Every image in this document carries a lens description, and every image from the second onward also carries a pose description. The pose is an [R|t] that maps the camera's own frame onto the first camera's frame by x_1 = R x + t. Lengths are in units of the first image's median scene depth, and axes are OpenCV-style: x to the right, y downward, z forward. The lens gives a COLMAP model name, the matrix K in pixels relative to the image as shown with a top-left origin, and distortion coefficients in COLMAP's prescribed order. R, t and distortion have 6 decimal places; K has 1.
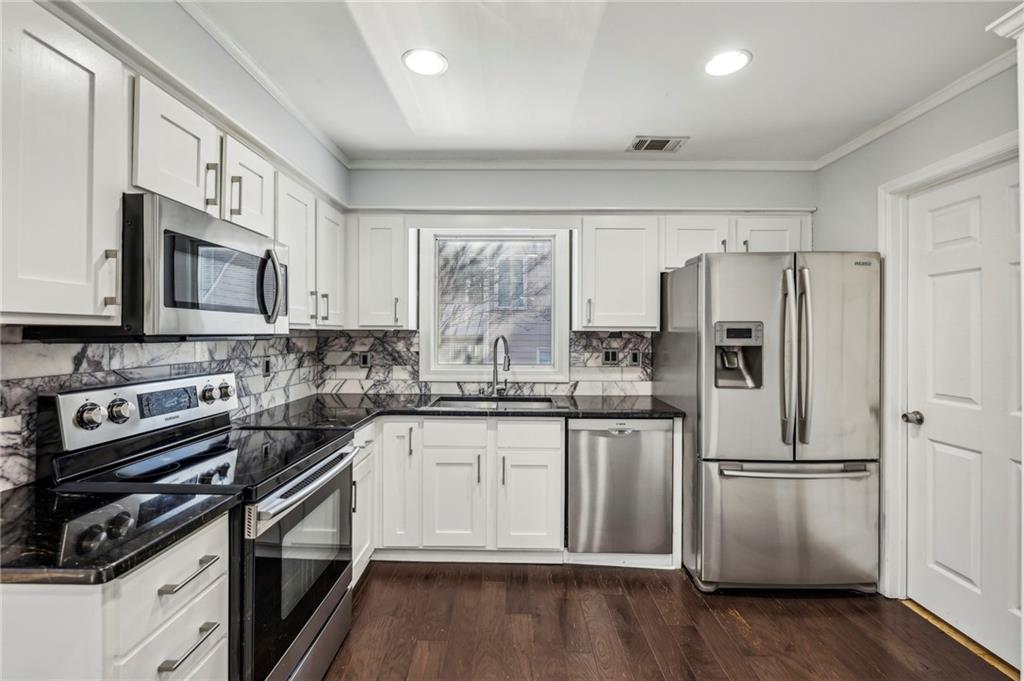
lens RADIAL K [[441.5, 0, 509.5], [0, 441.5, 333.4], [0, 0, 1]] dist [-0.005072, -0.000513]
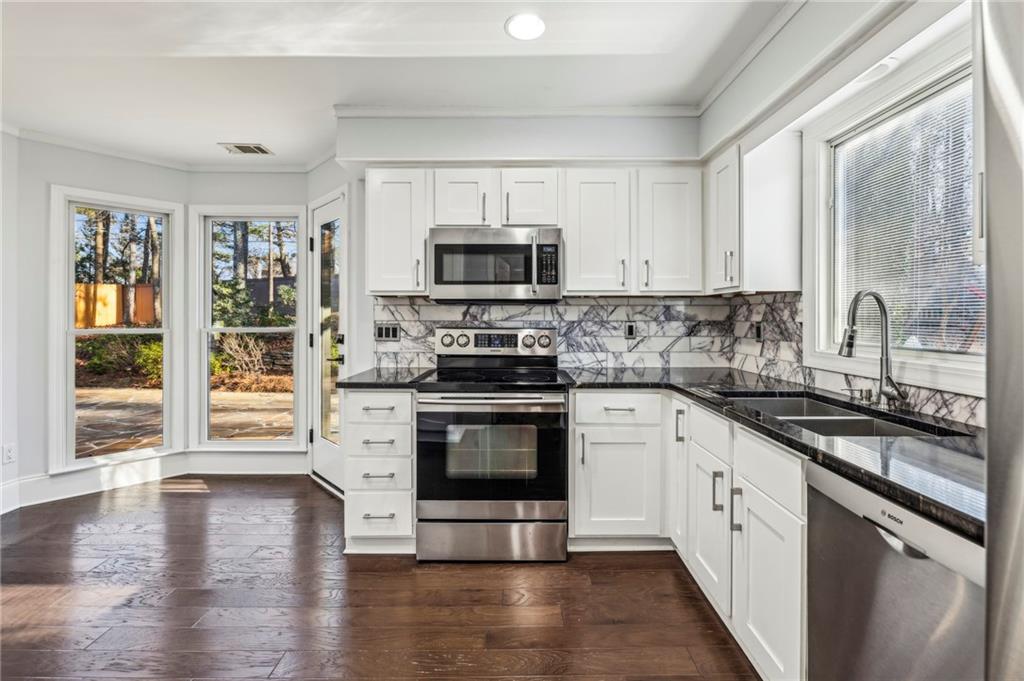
lens RADIAL K [[441.5, 0, 515.8], [0, 441.5, 316.9], [0, 0, 1]] dist [-0.005072, -0.000513]
pose [[0.010153, -0.005426, -0.999934, 0.491431], [-0.003129, 0.999980, -0.005458, 0.039391], [0.999944, 0.003184, 0.010136, 0.572007]]
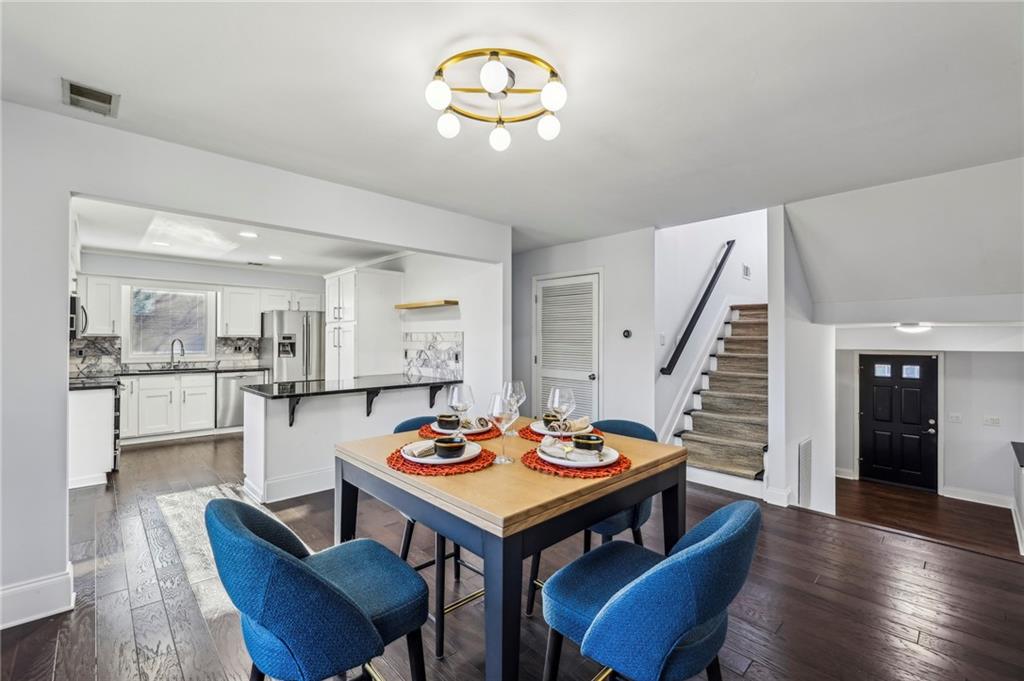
lens RADIAL K [[441.5, 0, 512.9], [0, 441.5, 339.2], [0, 0, 1]] dist [-0.005072, -0.000513]
pose [[0.720546, -0.000121, 0.693407, -0.311589], [-0.000172, 1.000000, 0.000353, 0.003635], [-0.693407, -0.000374, 0.720546, -1.568439]]
